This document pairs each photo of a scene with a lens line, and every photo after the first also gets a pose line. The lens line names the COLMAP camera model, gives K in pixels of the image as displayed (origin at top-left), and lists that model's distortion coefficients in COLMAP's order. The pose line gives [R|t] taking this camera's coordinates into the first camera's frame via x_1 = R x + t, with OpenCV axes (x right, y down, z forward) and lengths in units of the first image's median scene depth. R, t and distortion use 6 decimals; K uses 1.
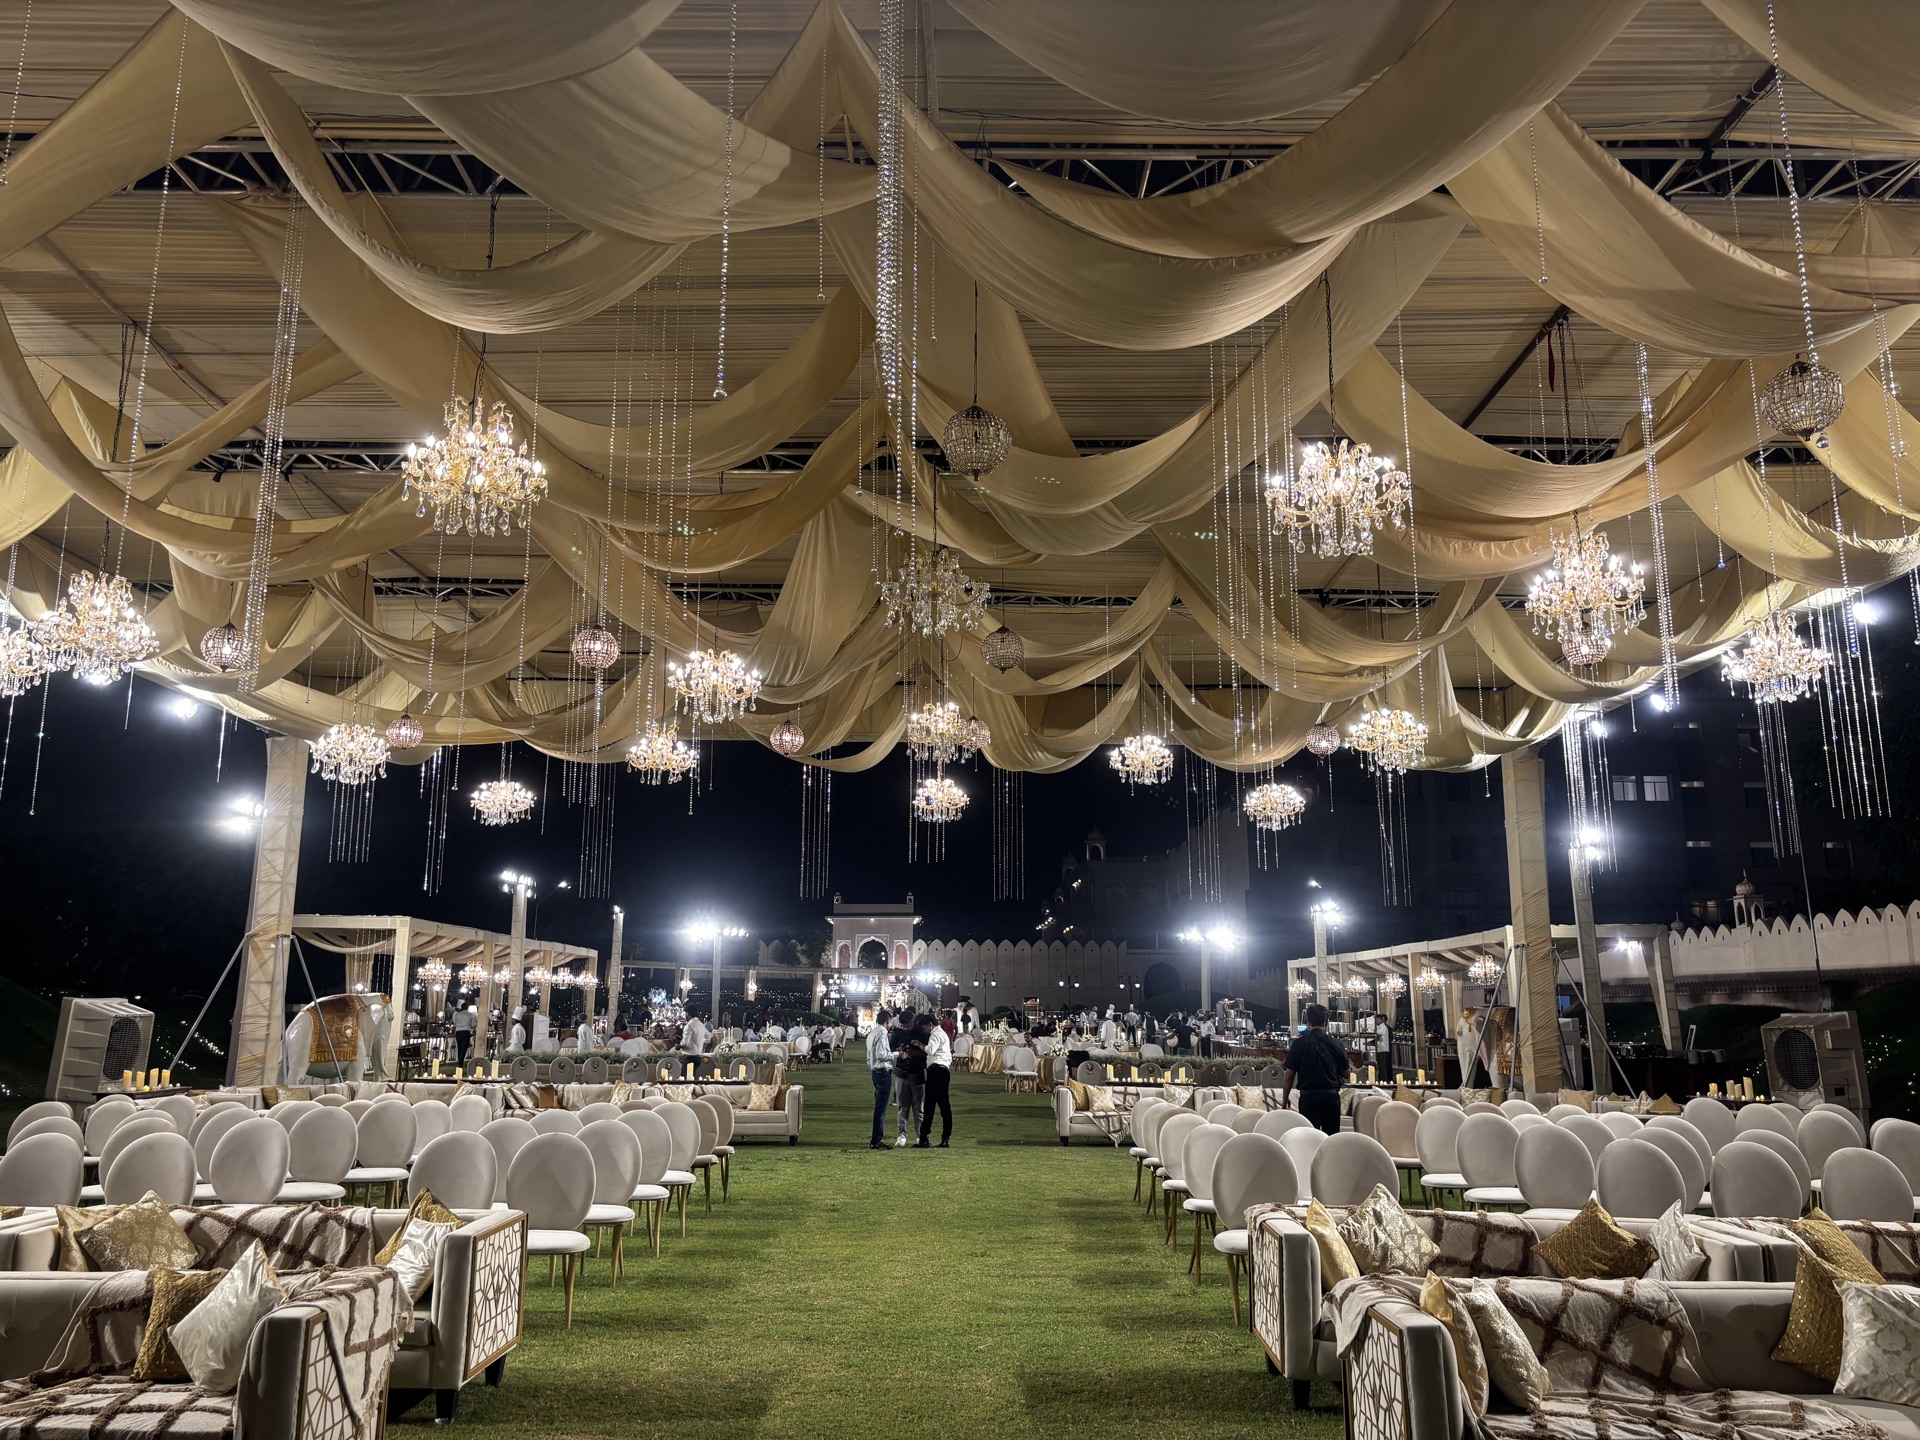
lens RADIAL K [[1457.7, 0, 952.0], [0, 1457.7, 729.5], [0, 0, 1]] dist [0.060425, -0.061065]
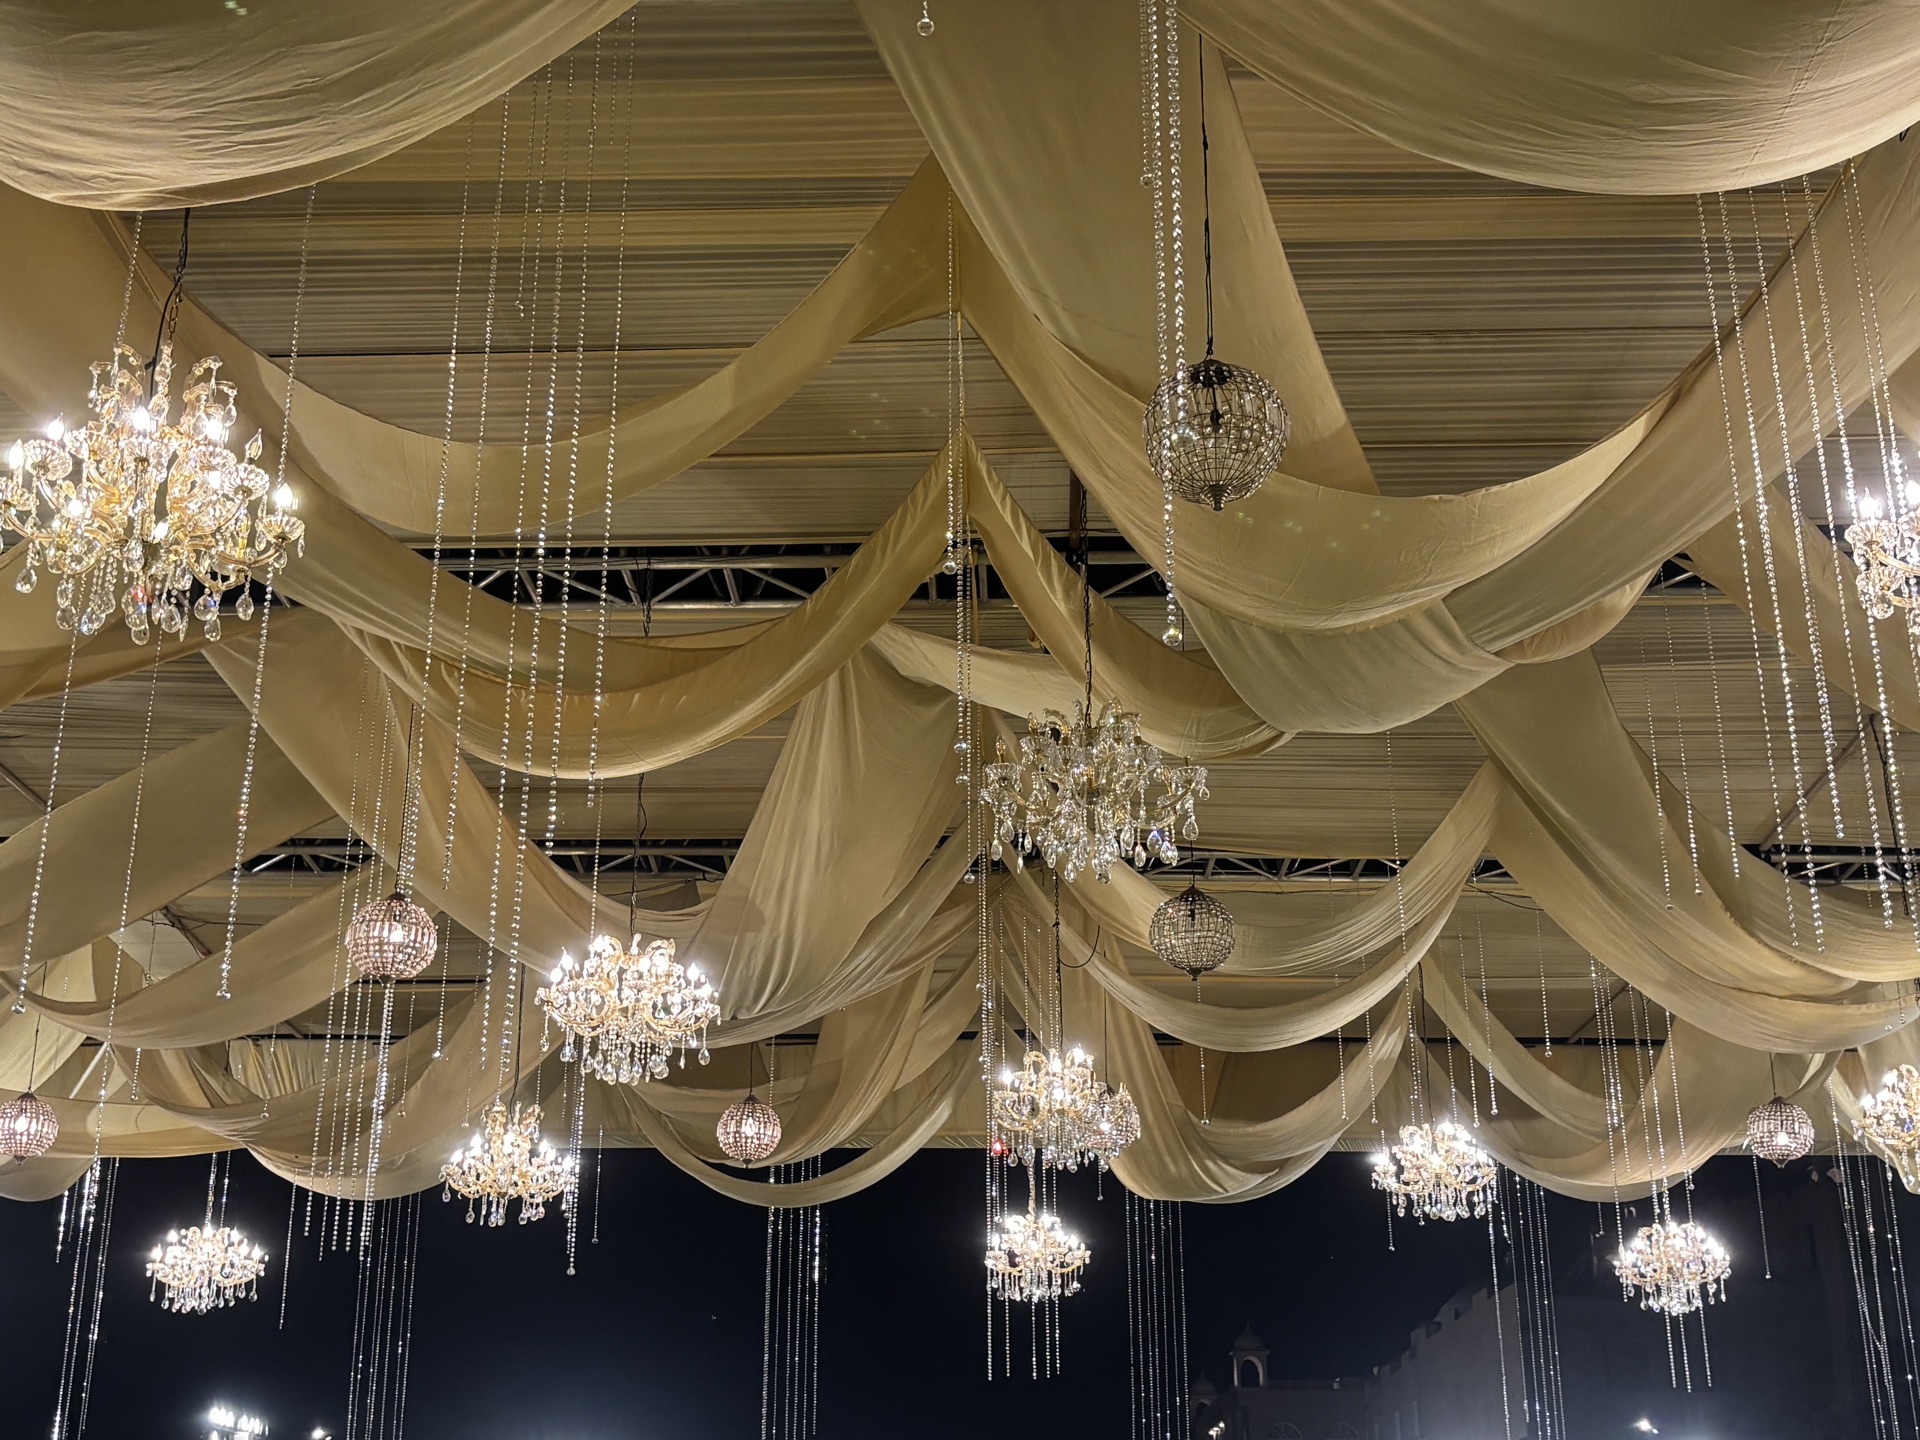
lens RADIAL K [[2404.7, 0, 942.5], [0, 2404.7, 735.2], [0, 0, 1]] dist [0.072294, 0.000000]
pose [[0.999850, -0.007713, -0.015483, -0.028906], [0.004917, 0.984887, -0.173127, 0.016012], [0.016584, 0.173025, 0.984778, 0.122146]]
